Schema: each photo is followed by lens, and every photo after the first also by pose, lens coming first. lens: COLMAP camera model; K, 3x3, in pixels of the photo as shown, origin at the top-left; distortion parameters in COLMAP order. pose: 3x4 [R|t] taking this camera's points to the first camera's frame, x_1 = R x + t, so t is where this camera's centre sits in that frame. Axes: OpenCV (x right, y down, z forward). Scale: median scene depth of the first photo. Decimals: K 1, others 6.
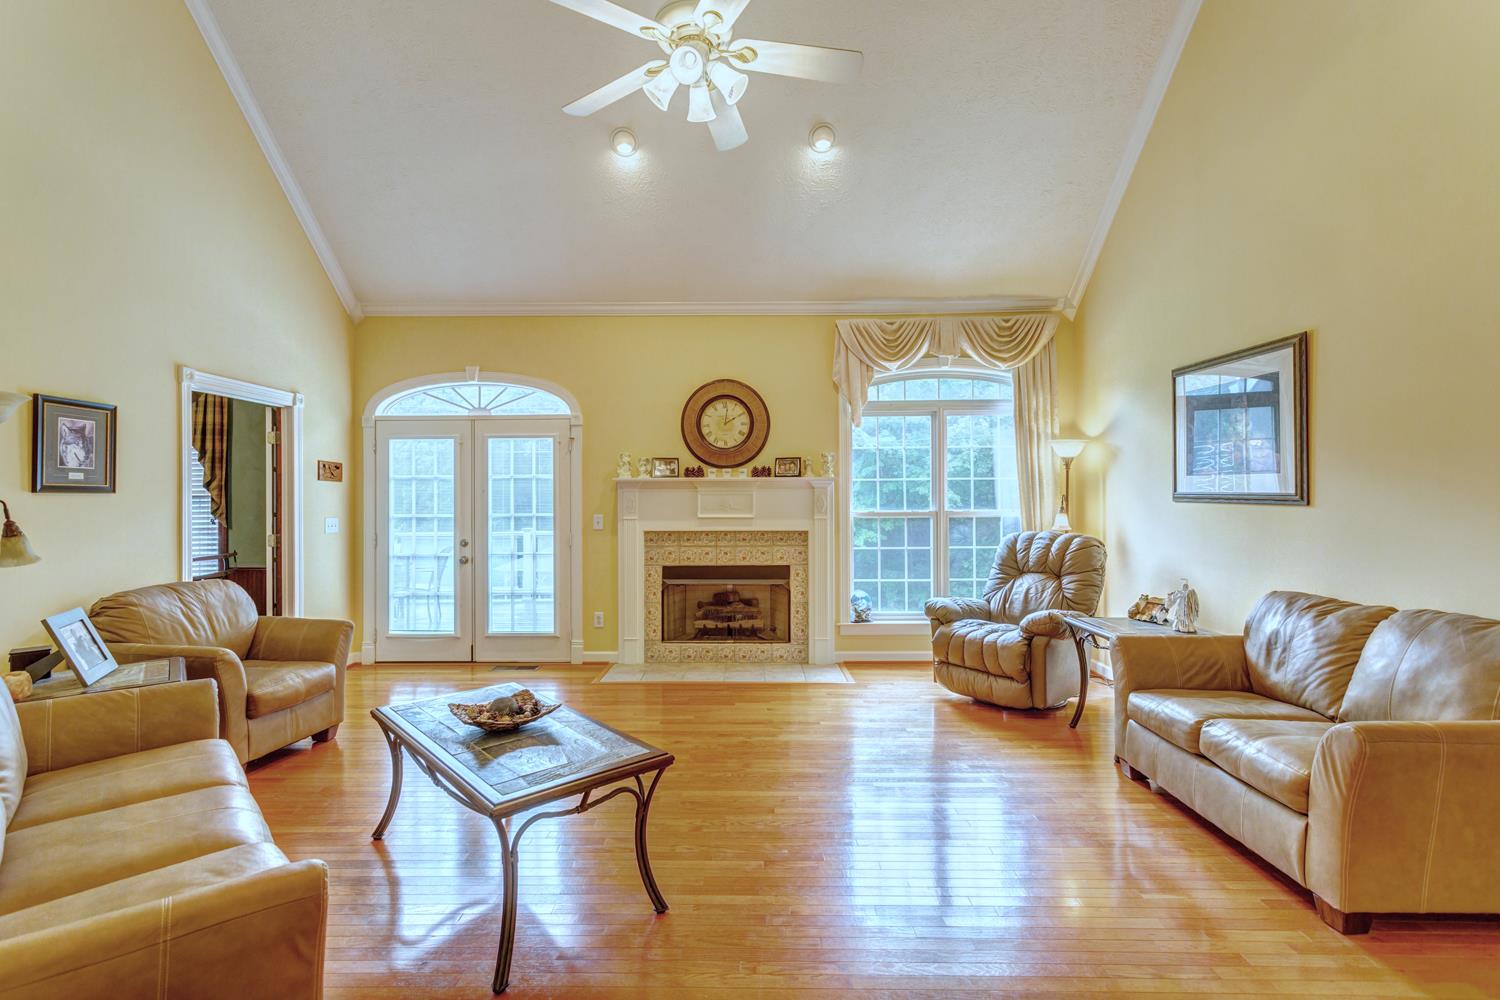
lens RADIAL K [[719.4, 0, 740.1], [0, 719.4, 494.1], [0, 0, 1]] dist [0.012821, -0.000199]
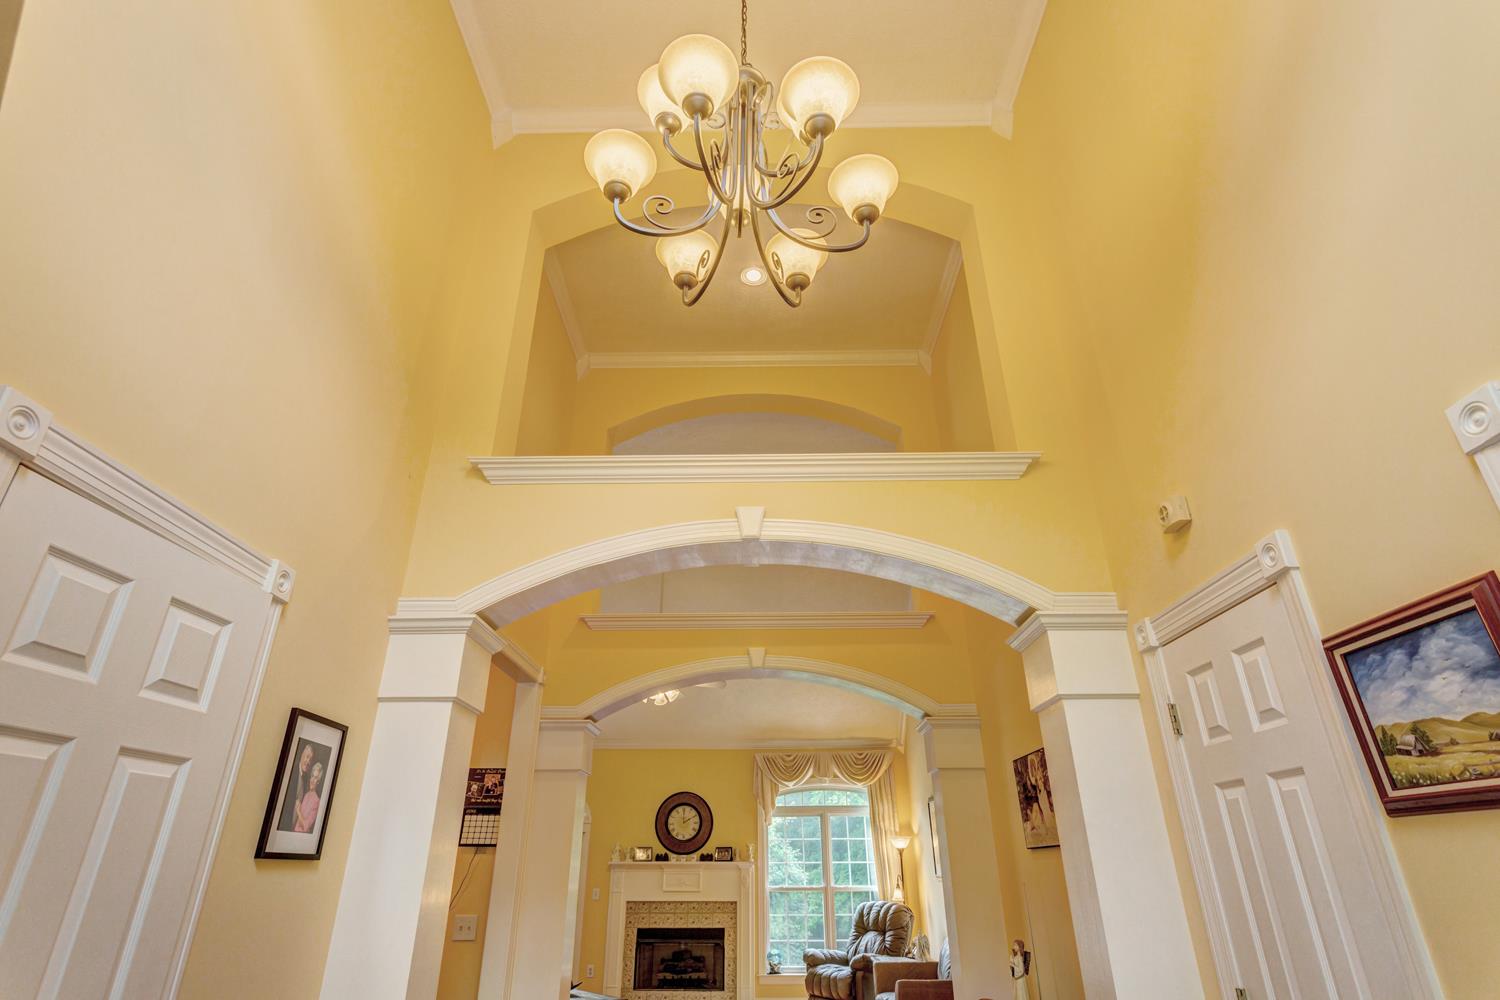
lens RADIAL K [[782.5, 0, 741.2], [0, 782.5, 492.8], [0, 0, 1]] dist [0.002566, 0.000040]
pose [[0.999953, -0.002016, -0.009493, 0.120314], [-0.002267, 0.902609, -0.430455, -0.014590], [0.009437, 0.430456, 0.902562, -0.816800]]
